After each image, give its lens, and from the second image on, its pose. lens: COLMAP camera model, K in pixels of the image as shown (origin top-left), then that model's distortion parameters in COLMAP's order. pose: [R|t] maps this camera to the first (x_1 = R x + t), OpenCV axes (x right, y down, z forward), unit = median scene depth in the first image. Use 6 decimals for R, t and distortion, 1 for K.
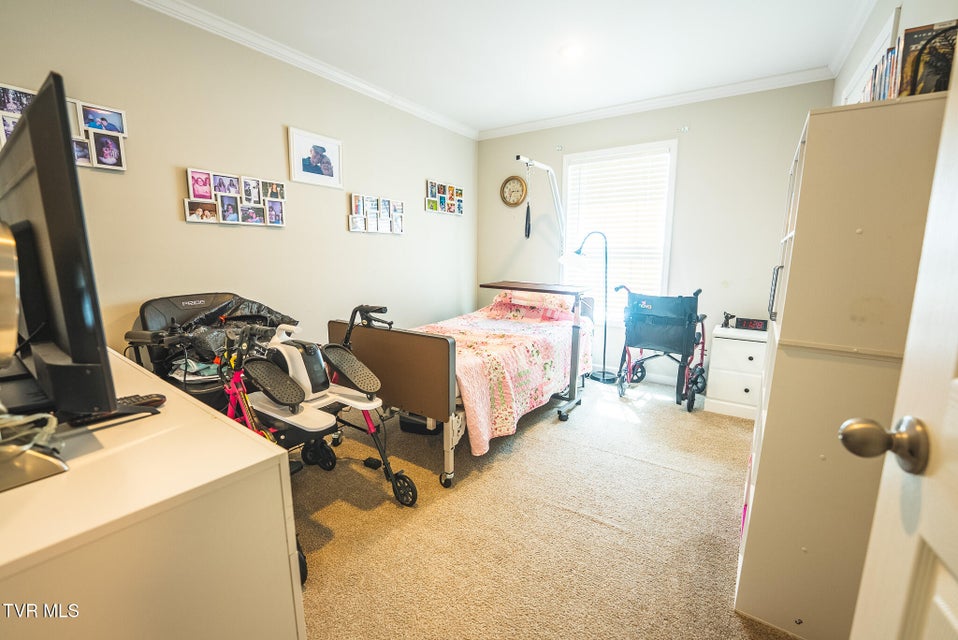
lens RADIAL K [[395.8, 0, 479.0], [0, 395.8, 320.0], [0, 0, 1]] dist [-0.030696, 0.005642]
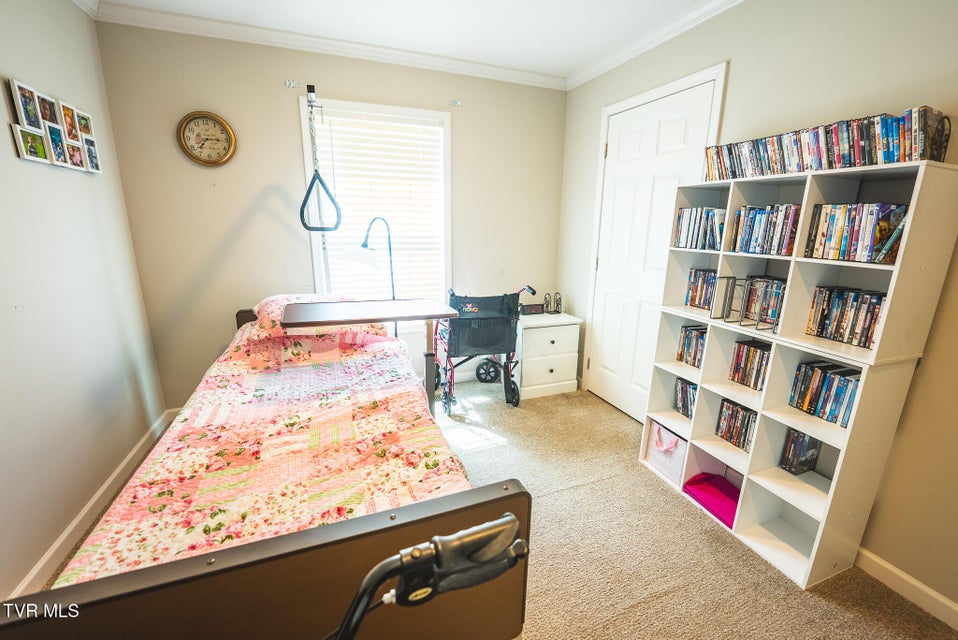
lens RADIAL K [[395.8, 0, 479.0], [0, 395.8, 320.0], [0, 0, 1]] dist [-0.023033, 0.000182]
pose [[0.557919, -0.193041, 0.807131, -0.219682], [0.124672, 0.981029, 0.148455, -0.109890], [-0.820477, 0.017801, 0.571402, 0.382179]]
